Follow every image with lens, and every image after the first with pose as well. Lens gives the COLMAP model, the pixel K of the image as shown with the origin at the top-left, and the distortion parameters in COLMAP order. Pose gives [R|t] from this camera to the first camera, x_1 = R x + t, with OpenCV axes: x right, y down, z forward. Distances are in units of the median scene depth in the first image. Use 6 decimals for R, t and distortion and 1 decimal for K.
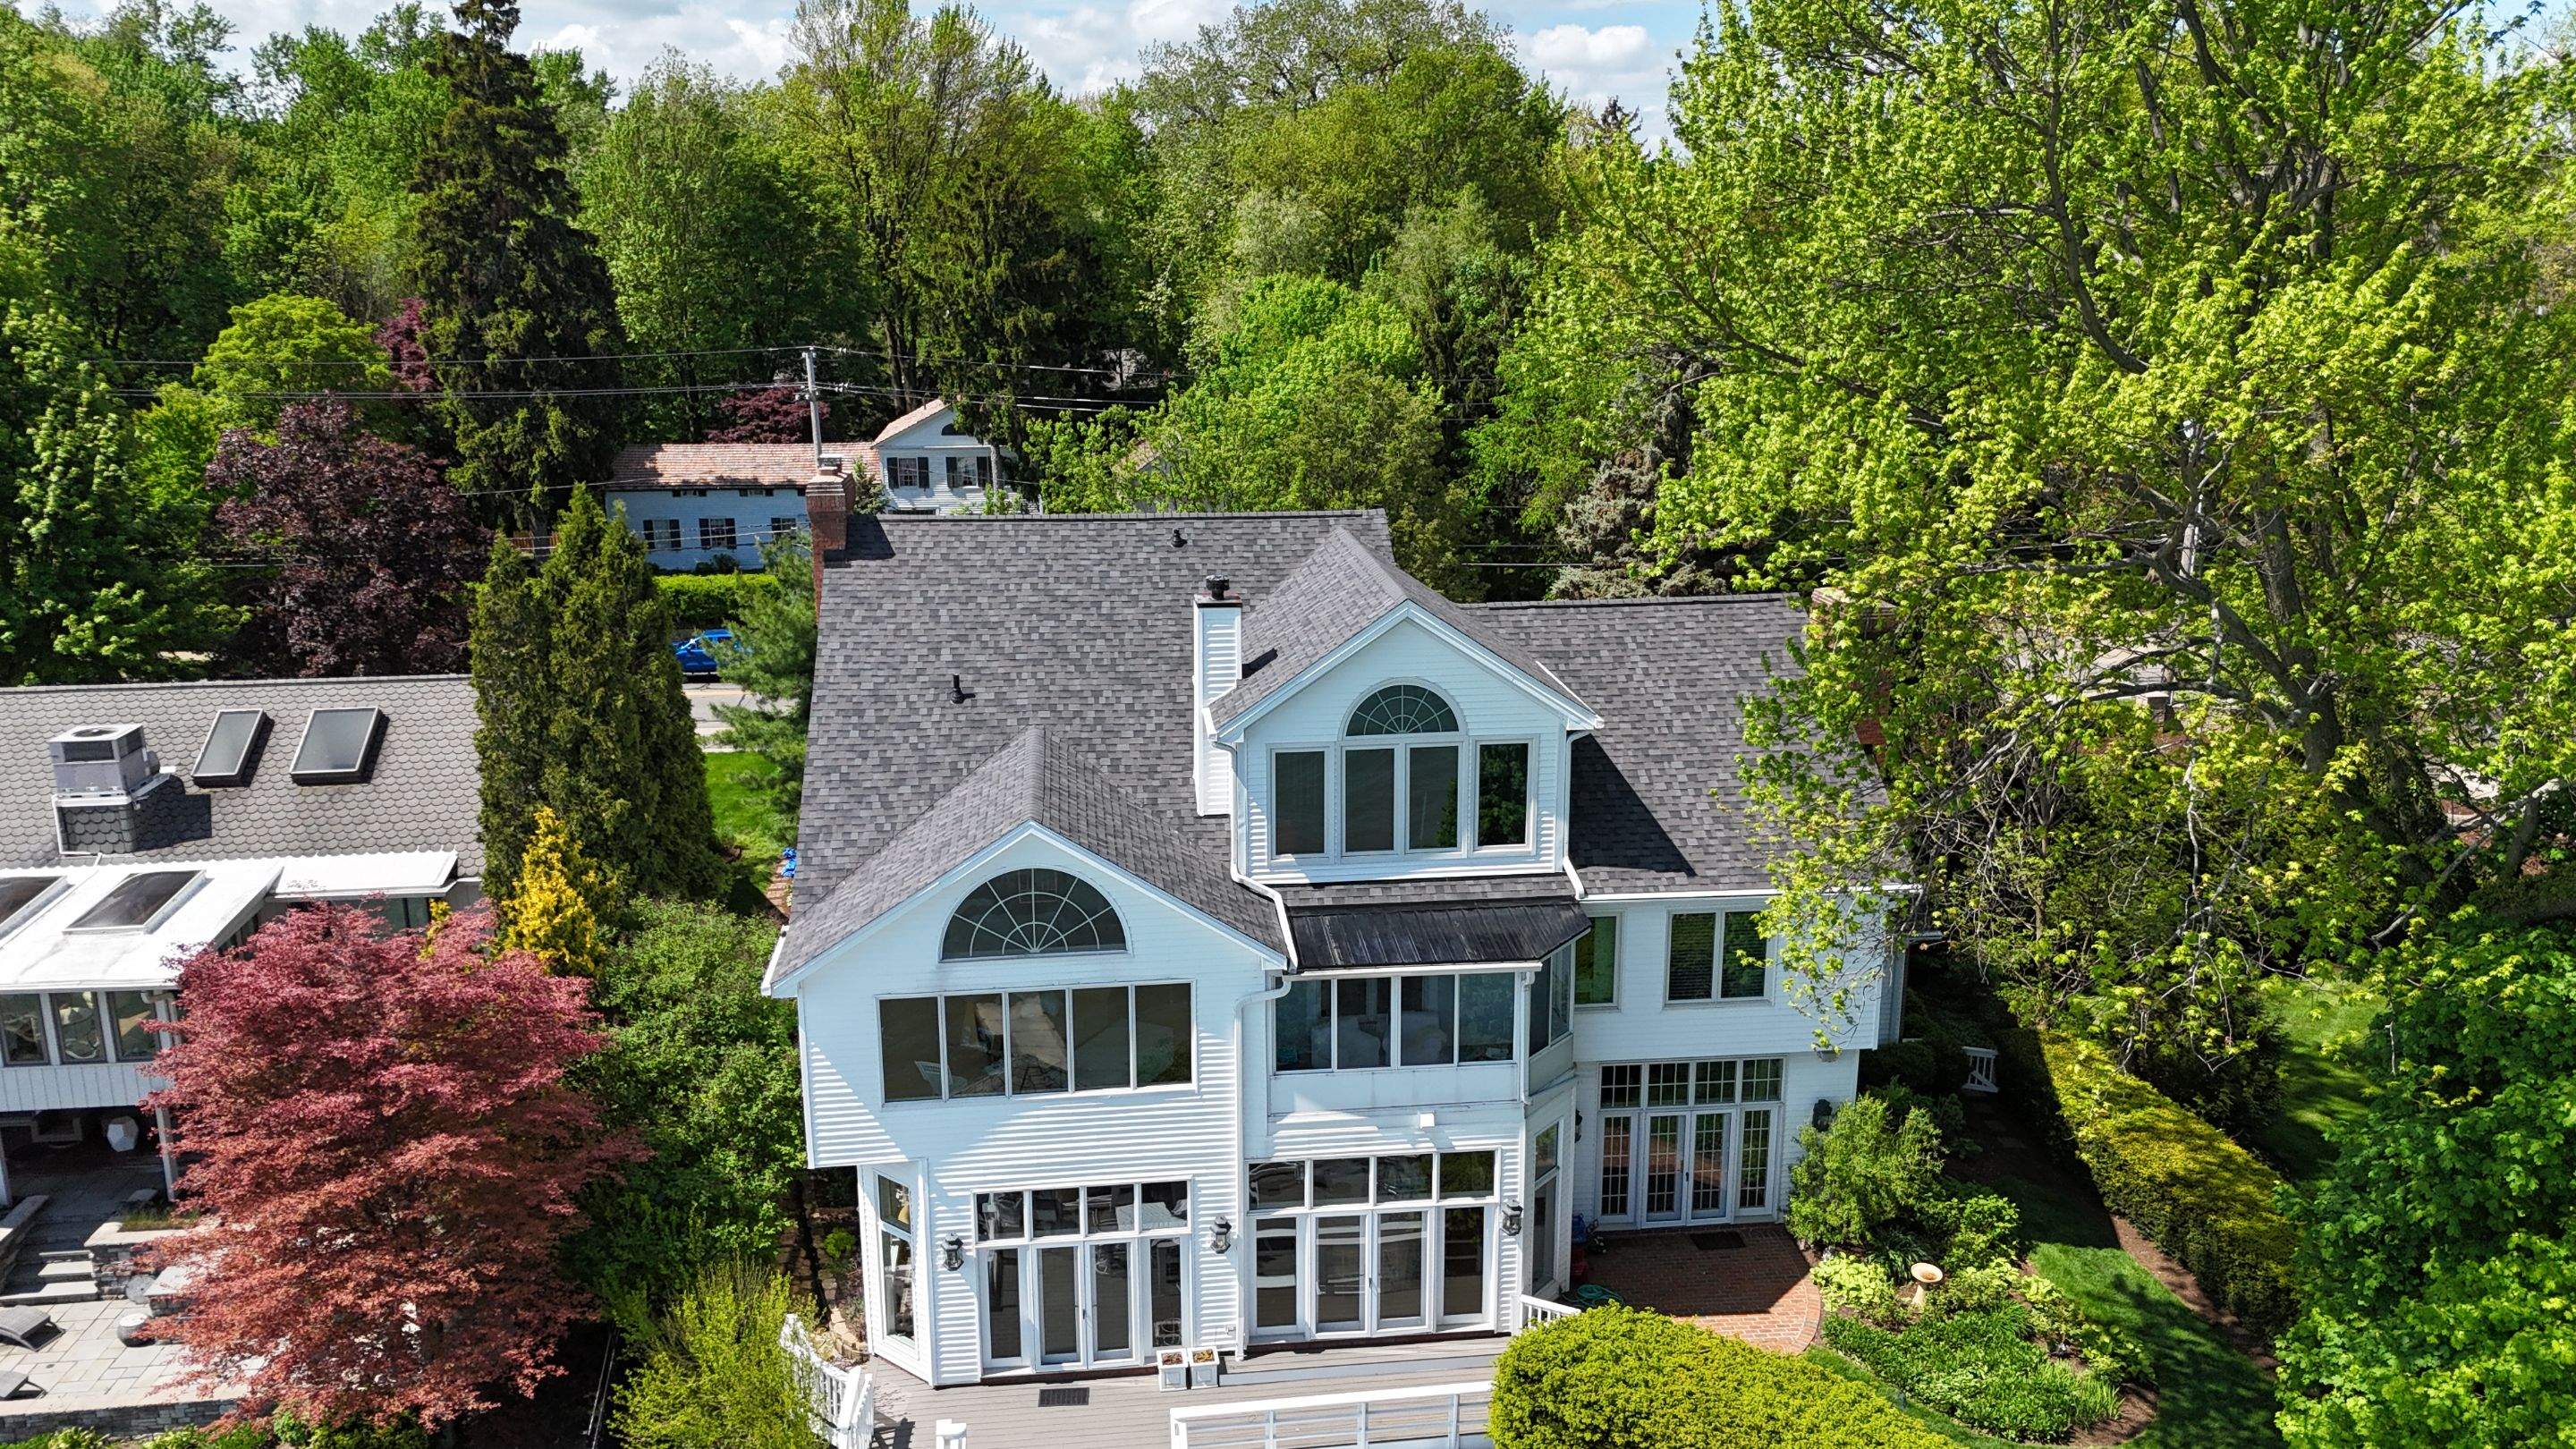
lens RADIAL K [[2108.4, 0, 1141.7], [0, 2108.4, 729.6], [0, 0, 1]] dist [0.086791, -0.128123]
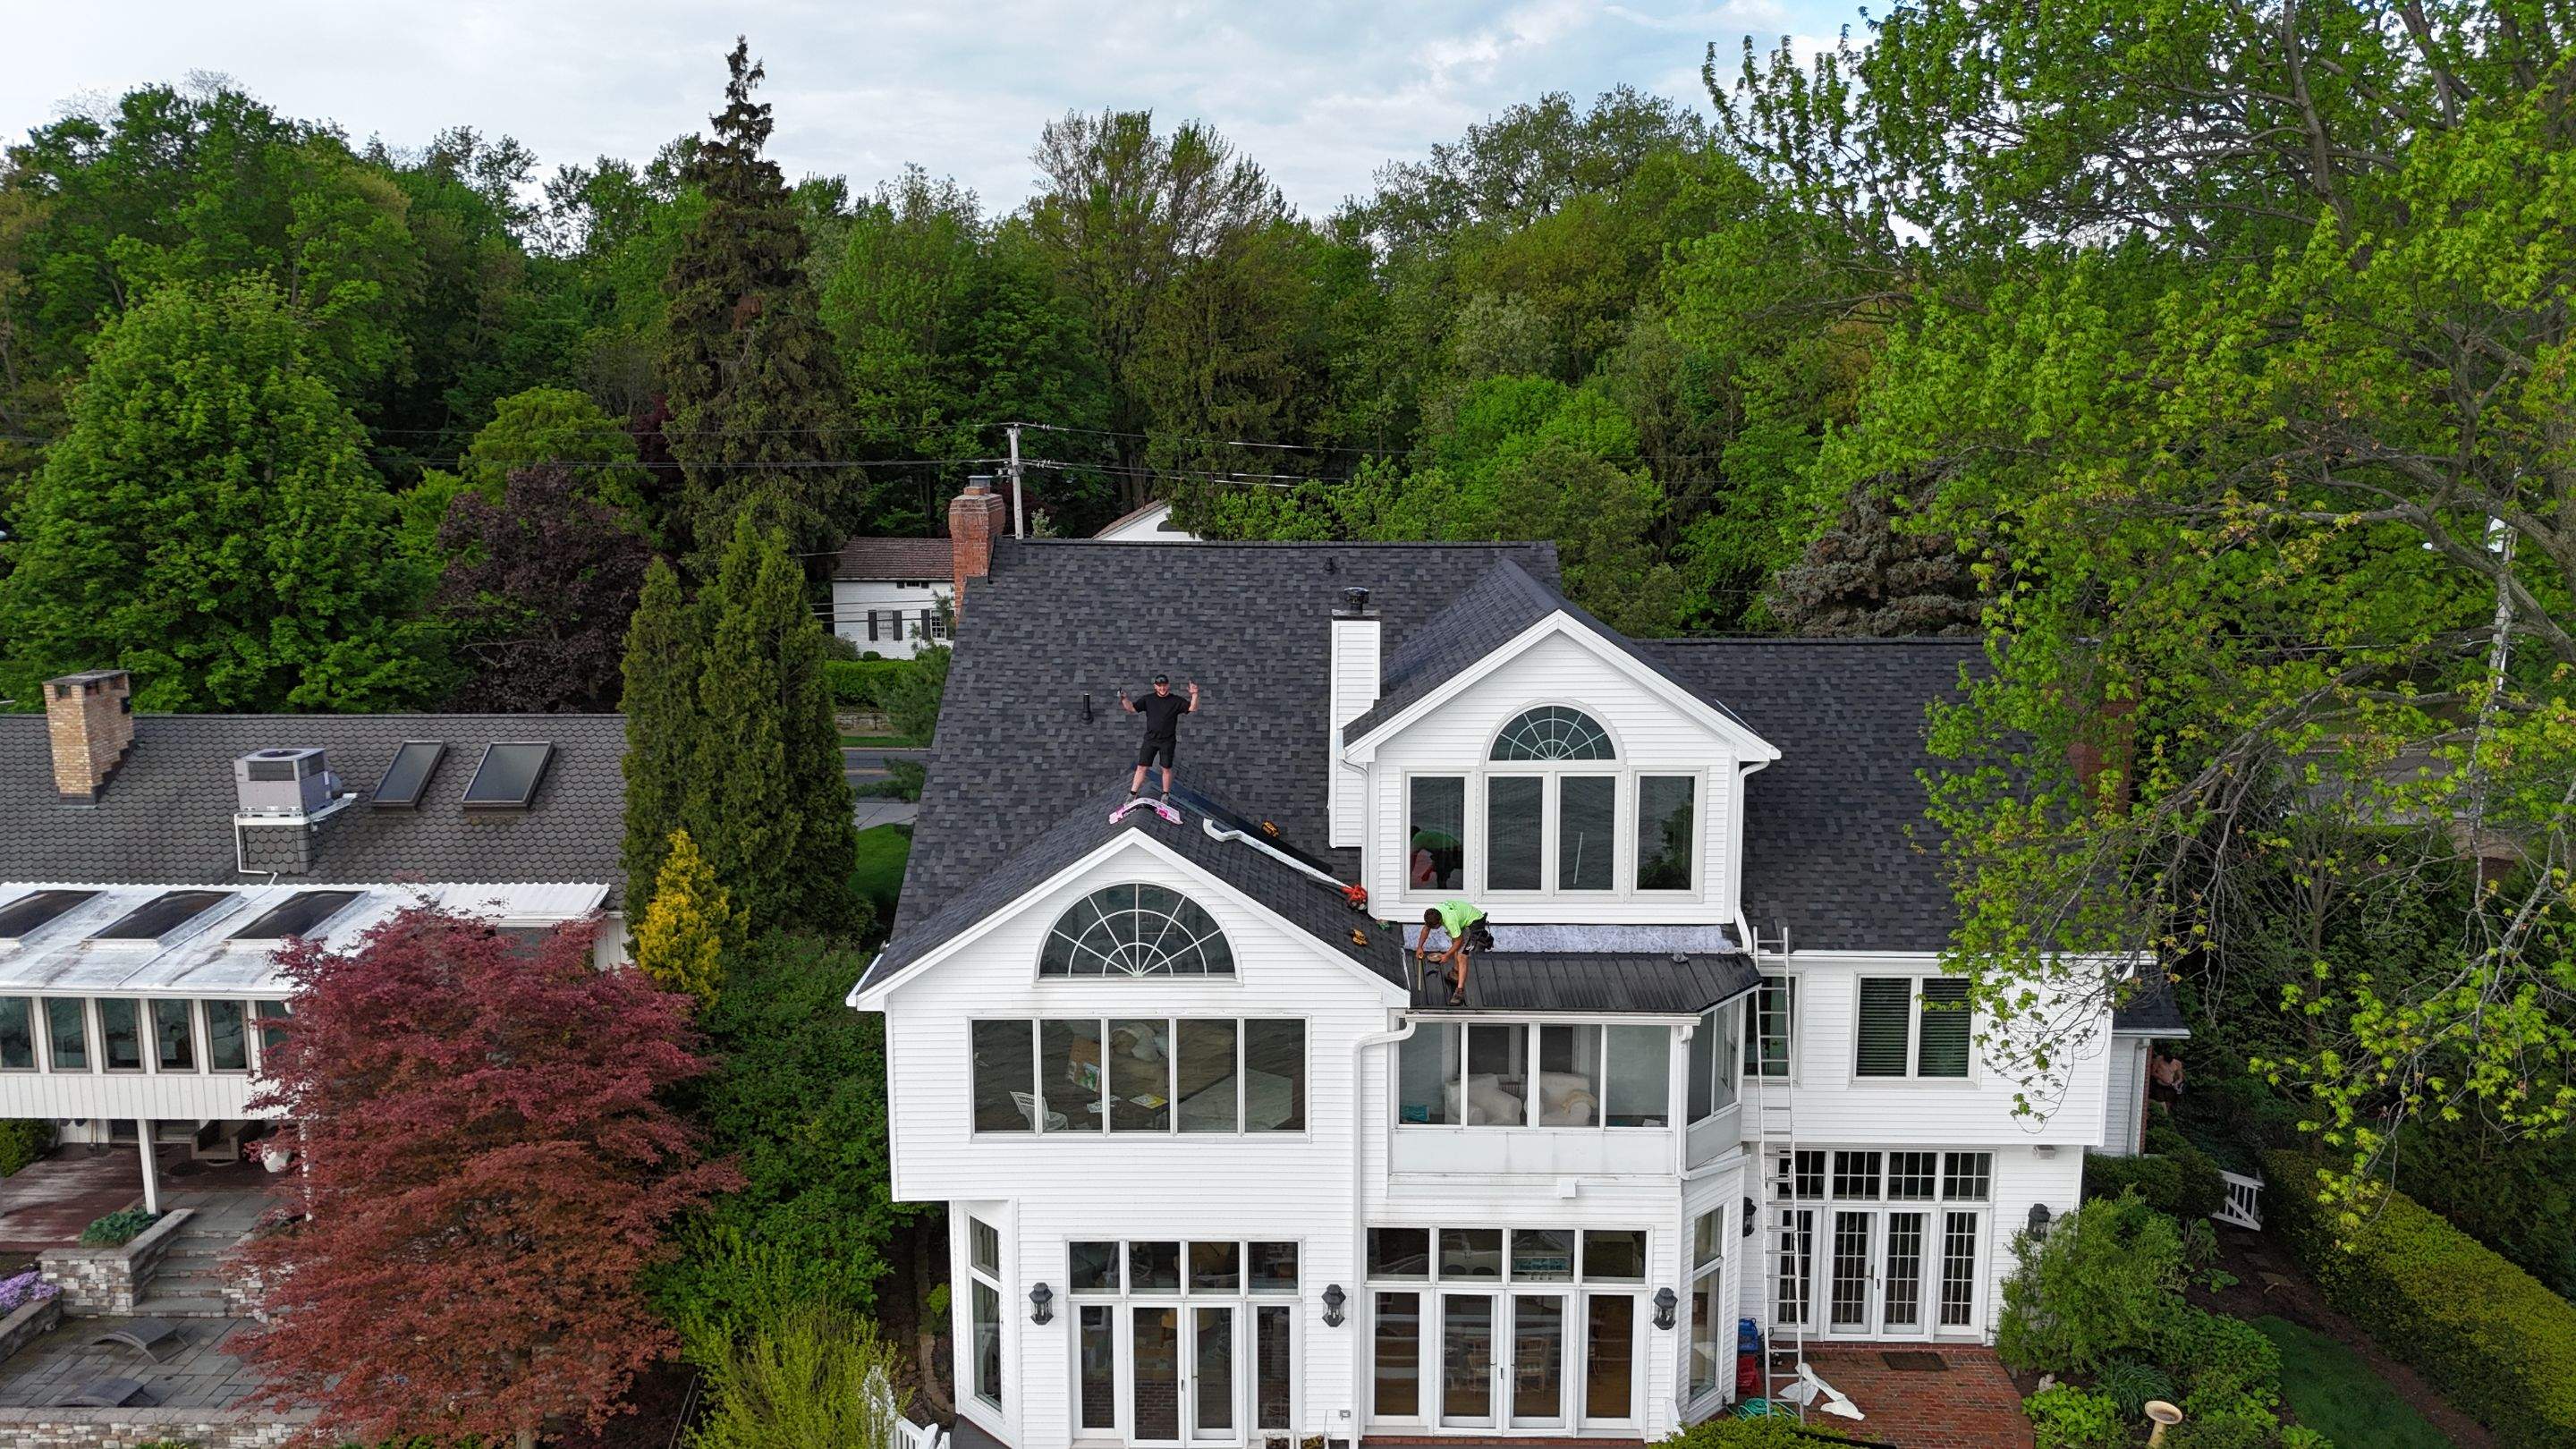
lens RADIAL K [[2001.7, 0, 1172.0], [0, 2001.7, 738.6], [0, 0, 1]] dist [0.092360, -0.105217]
pose [[0.991047, 0.030771, -0.129920, 0.071518], [-0.041983, 0.995542, -0.084462, 0.071425], [0.126742, 0.089161, 0.987921, 0.116907]]
